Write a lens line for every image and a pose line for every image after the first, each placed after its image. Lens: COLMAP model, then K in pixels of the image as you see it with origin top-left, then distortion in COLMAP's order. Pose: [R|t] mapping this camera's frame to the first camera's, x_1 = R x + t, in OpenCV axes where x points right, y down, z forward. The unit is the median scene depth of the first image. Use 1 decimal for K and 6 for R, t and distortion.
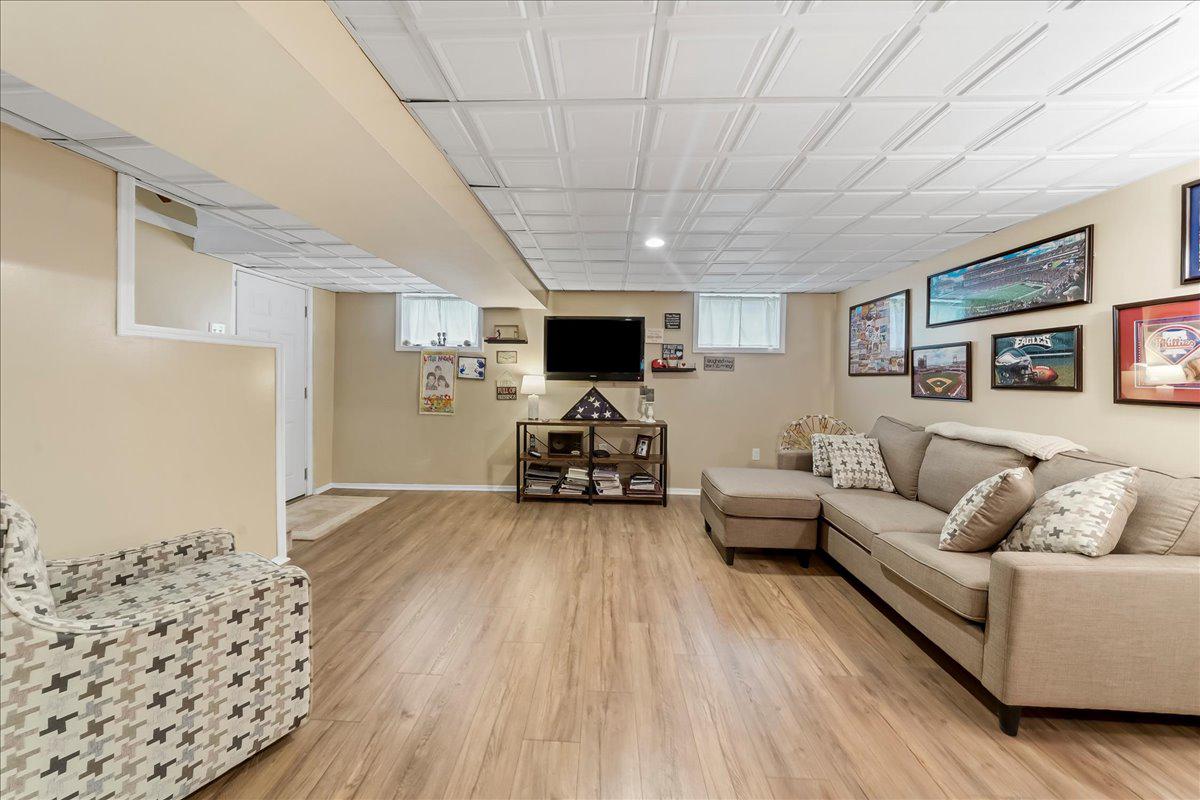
lens RADIAL K [[432.3, 0, 594.8], [0, 432.3, 376.6], [0, 0, 1]] dist [0.000200, 0.000023]
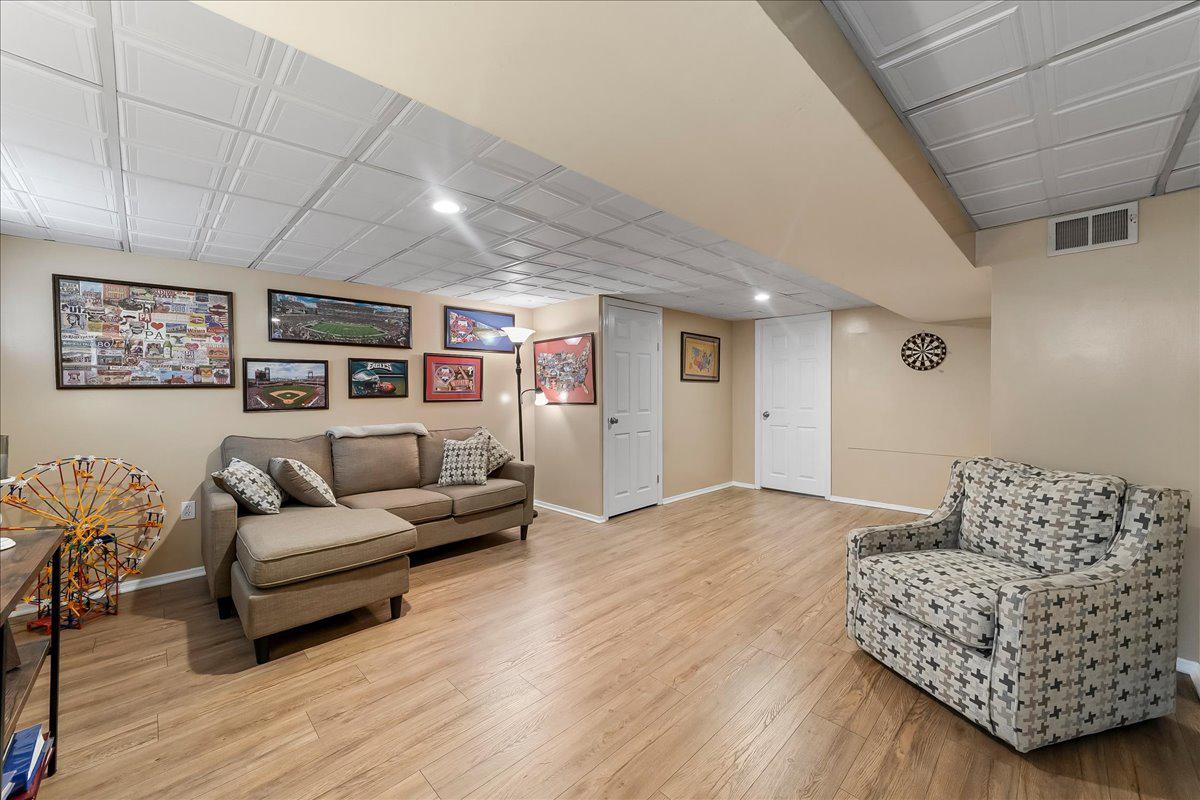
lens RADIAL K [[464.8, 0, 598.2], [0, 464.8, 392.6], [0, 0, 1]] dist [-0.001169, -0.000057]
pose [[-0.724959, -0.008390, 0.688741, -0.633314], [0.000199, 0.999923, 0.012389, -0.006542], [-0.688792, 0.009119, -0.724901, 1.507788]]
